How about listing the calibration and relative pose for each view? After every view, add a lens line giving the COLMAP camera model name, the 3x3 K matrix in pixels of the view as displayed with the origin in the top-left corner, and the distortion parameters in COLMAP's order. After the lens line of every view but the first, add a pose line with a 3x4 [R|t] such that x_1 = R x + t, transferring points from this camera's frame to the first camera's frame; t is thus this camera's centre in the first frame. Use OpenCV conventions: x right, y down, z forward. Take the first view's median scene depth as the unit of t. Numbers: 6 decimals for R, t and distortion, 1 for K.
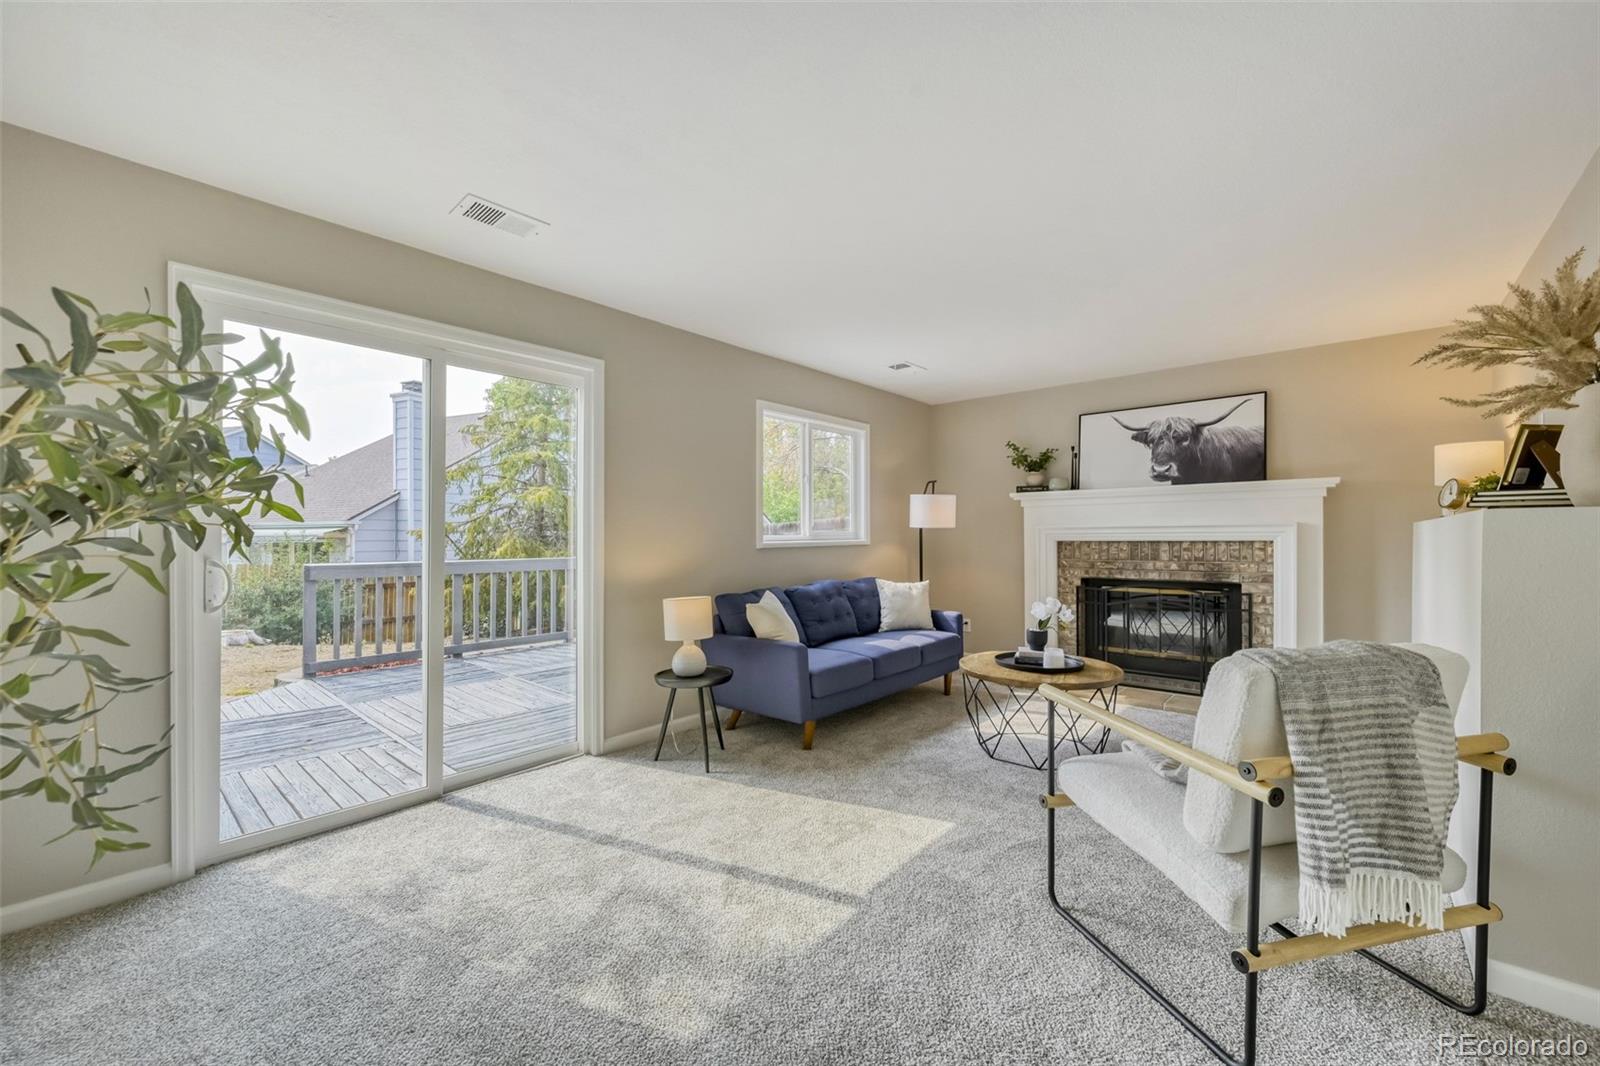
lens RADIAL K [[631.0, 0, 798.4], [0, 631.0, 532.4], [0, 0, 1]] dist [-0.001338, 0.000255]
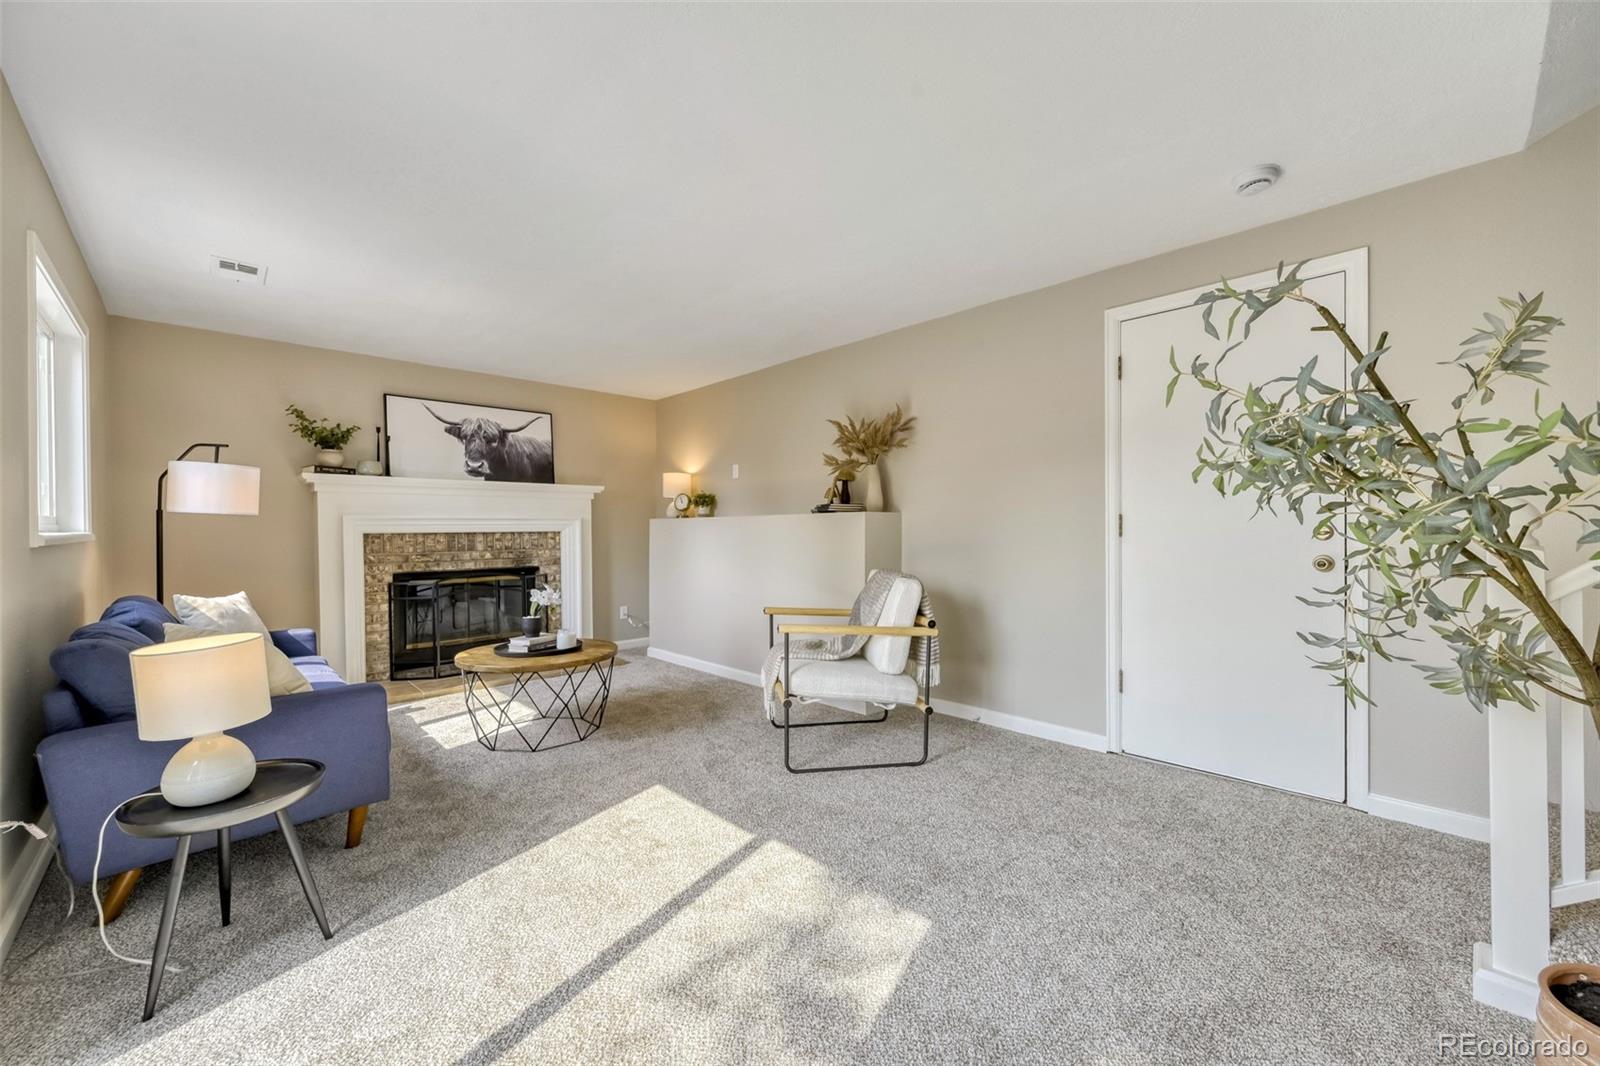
lens RADIAL K [[631.0, 0, 810.3], [0, 631.0, 529.3], [0, 0, 1]] dist [-0.001338, 0.000255]
pose [[0.083329, 0.005196, 0.996509, -0.448389], [0.001138, 0.999985, -0.005310, 0.014969], [-0.996521, 0.001576, 0.083322, 0.355042]]
